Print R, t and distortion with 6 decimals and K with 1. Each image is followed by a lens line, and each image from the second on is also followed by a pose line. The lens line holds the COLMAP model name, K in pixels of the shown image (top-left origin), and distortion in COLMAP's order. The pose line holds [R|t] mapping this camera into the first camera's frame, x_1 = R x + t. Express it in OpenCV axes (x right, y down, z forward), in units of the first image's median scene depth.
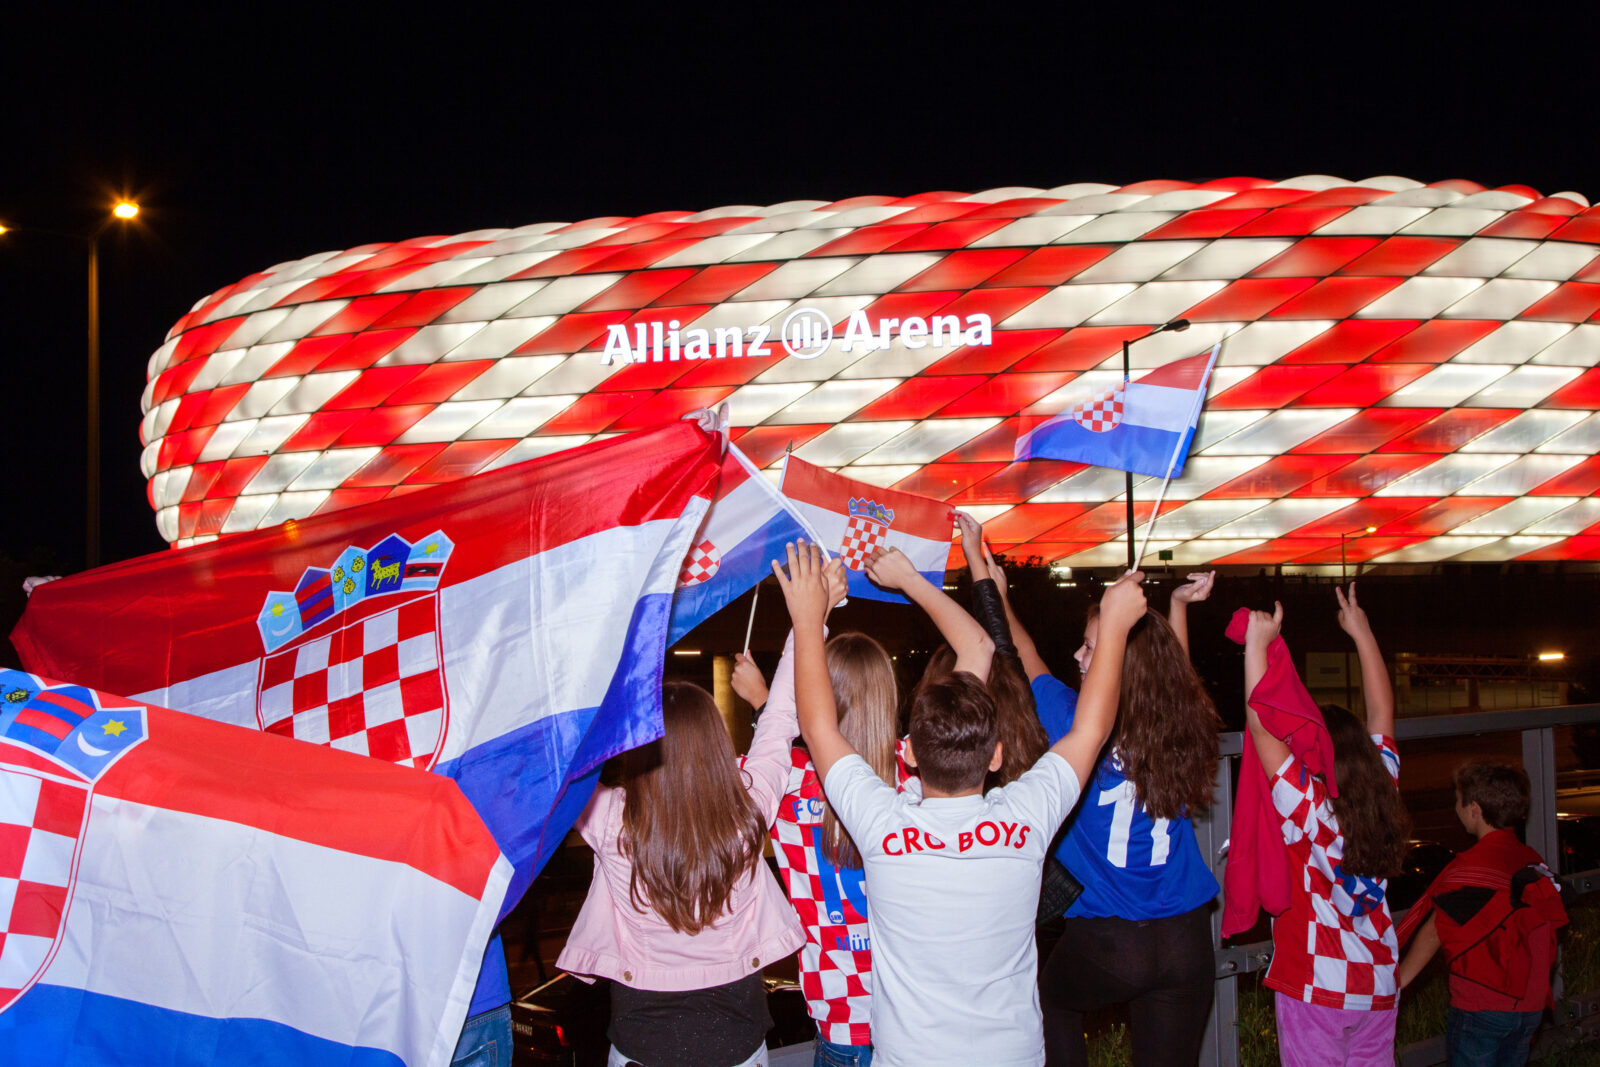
lens RADIAL K [[1700.6, 0, 794.3], [0, 1700.6, 534.0], [0, 0, 1]] dist [0.079255, 0.000000]
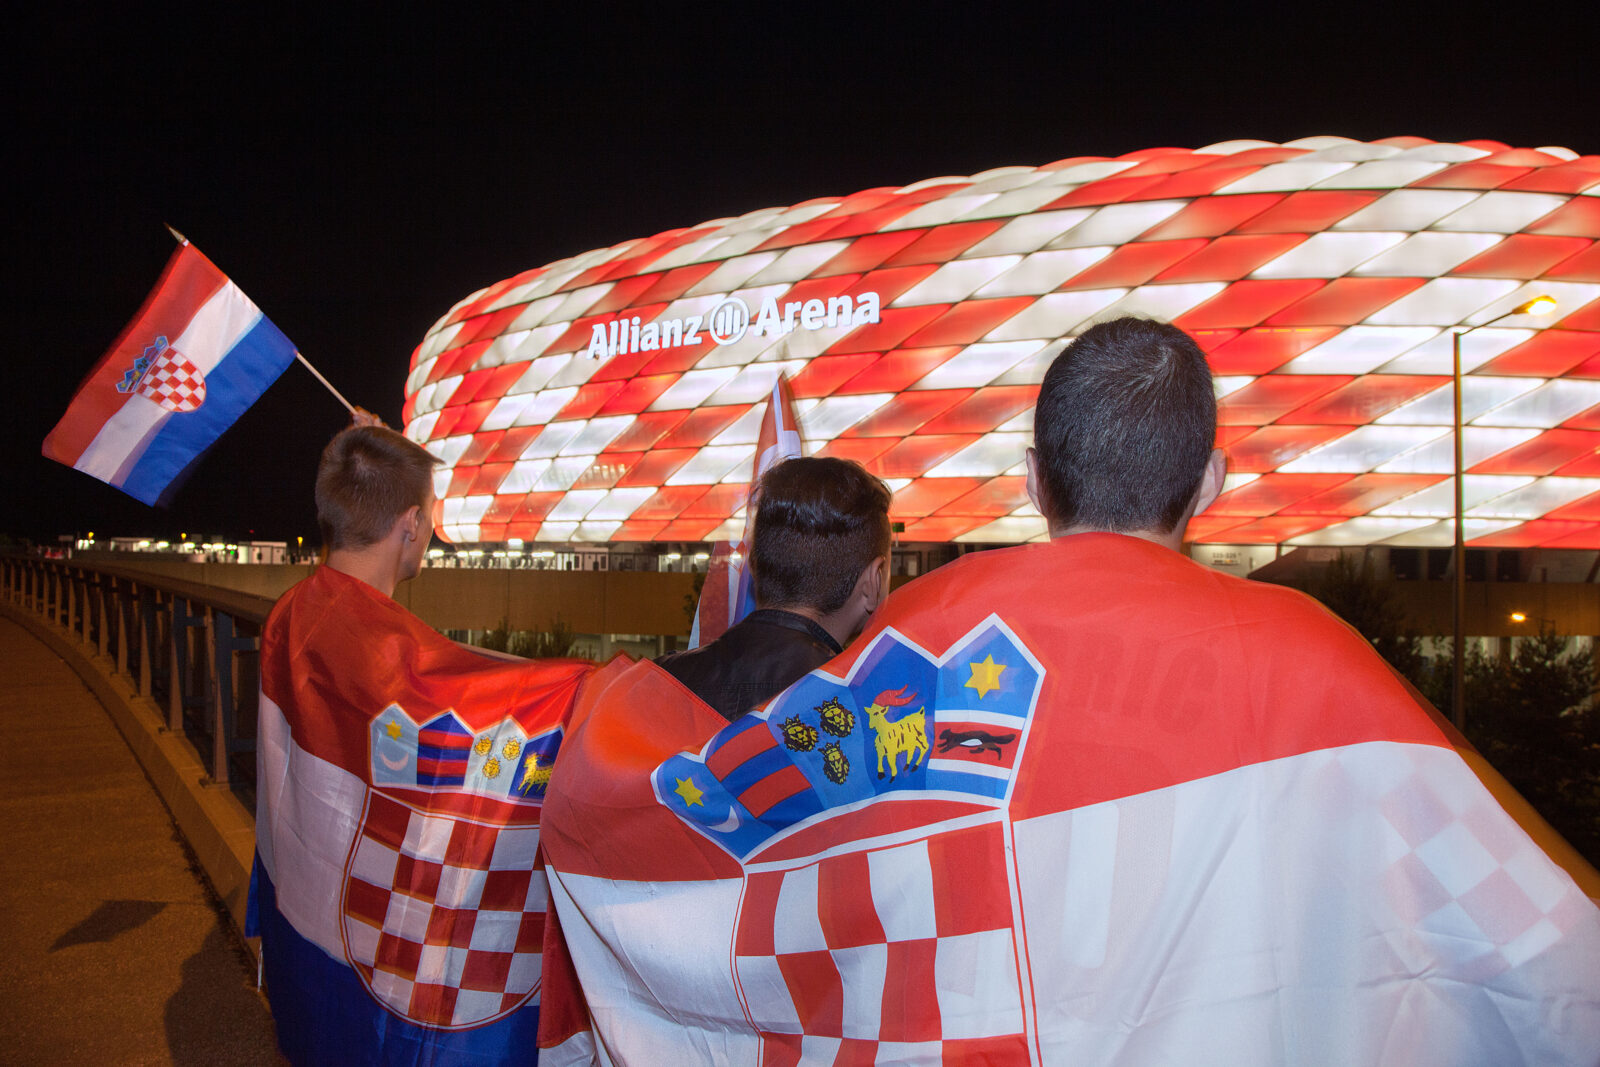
lens RADIAL K [[1123.7, 0, 799.5], [0, 1123.7, 537.3], [0, 0, 1]] dist [-0.097521, 0.034890]
pose [[0.926285, 0.023027, -0.376120, 0.320986], [-0.017112, 0.999672, 0.019061, 0.006128], [0.376435, -0.011220, 0.926375, 0.349552]]
